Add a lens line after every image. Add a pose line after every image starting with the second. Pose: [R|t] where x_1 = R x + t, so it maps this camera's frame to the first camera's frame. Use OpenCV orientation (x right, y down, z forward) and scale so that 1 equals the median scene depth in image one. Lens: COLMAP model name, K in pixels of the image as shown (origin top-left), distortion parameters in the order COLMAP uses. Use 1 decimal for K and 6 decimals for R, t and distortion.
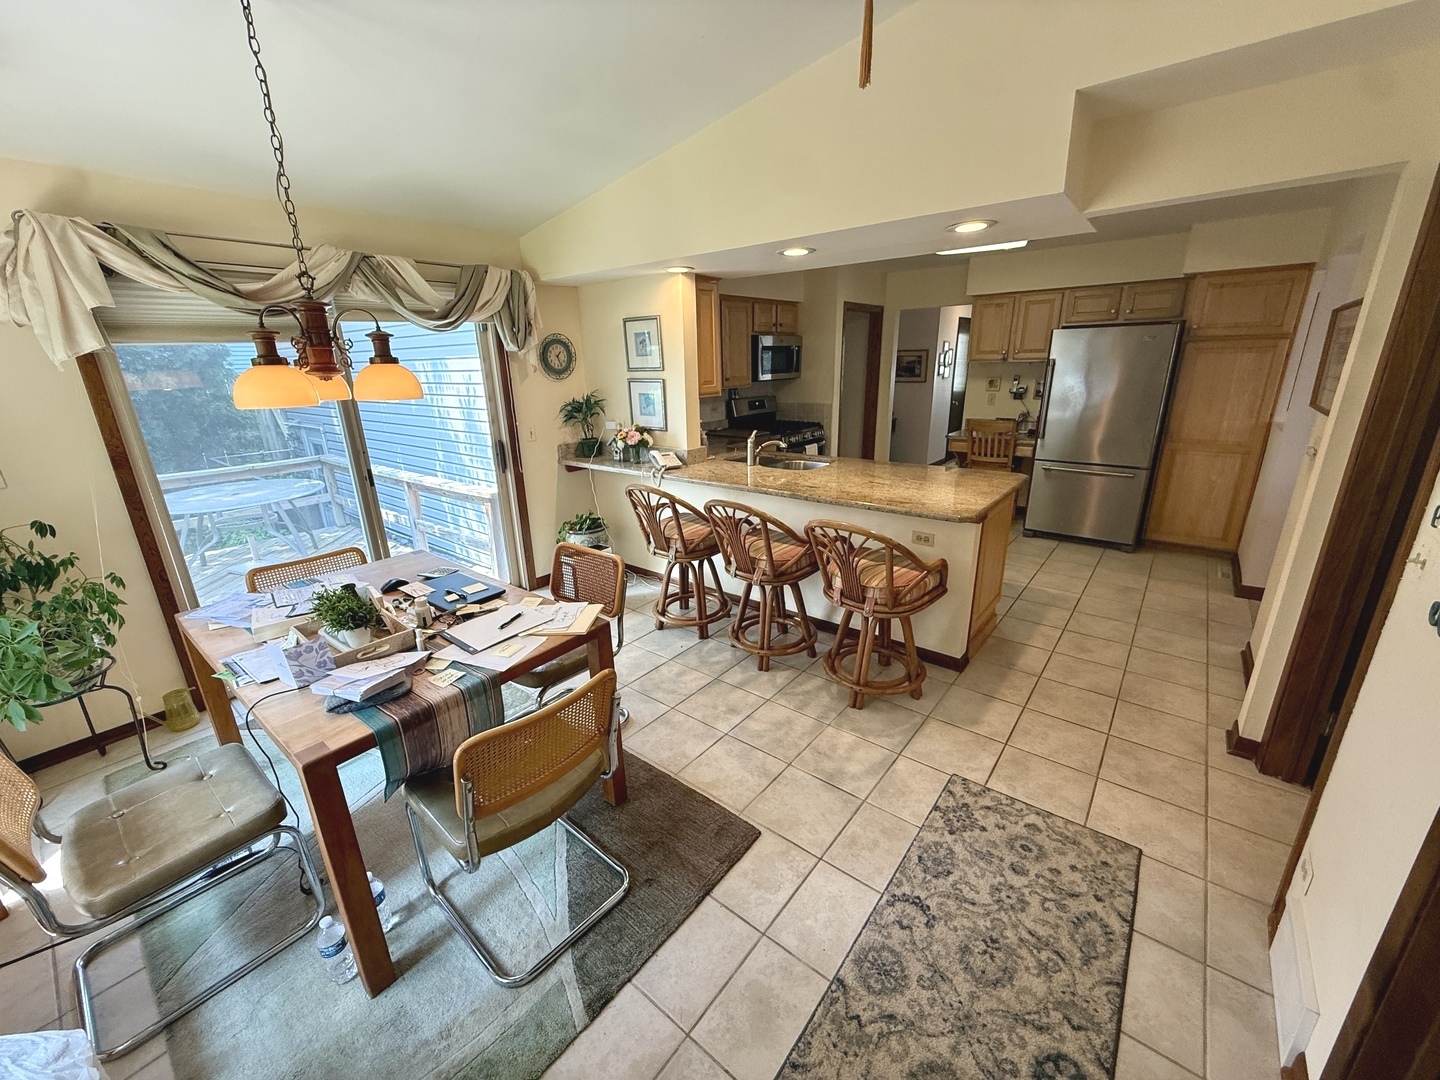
lens RADIAL K [[569.5, 0, 717.0], [0, 569.5, 536.8], [0, 0, 1]] dist [0.000756, 0.000327]
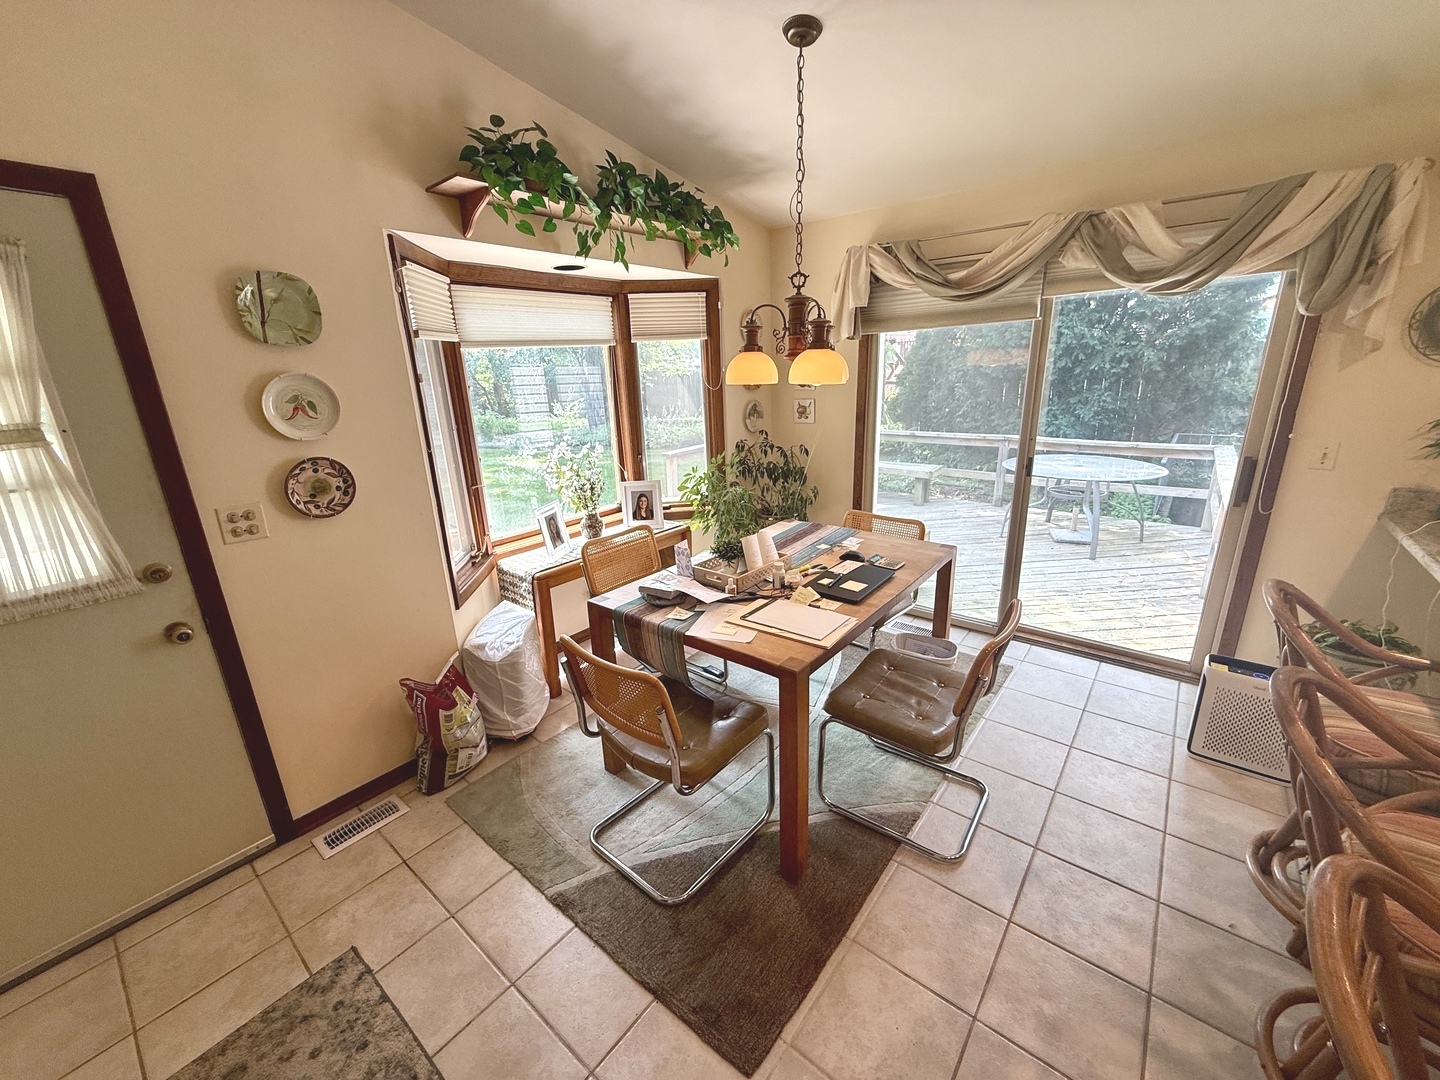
lens RADIAL K [[569.5, 0, 721.2], [0, 569.5, 537.6], [0, 0, 1]] dist [0.000756, 0.000327]
pose [[0.010272, 0.311738, -0.950113, 0.570519], [-0.265217, 0.916982, 0.298000, -0.263289], [0.964134, 0.248925, 0.092097, 0.853555]]
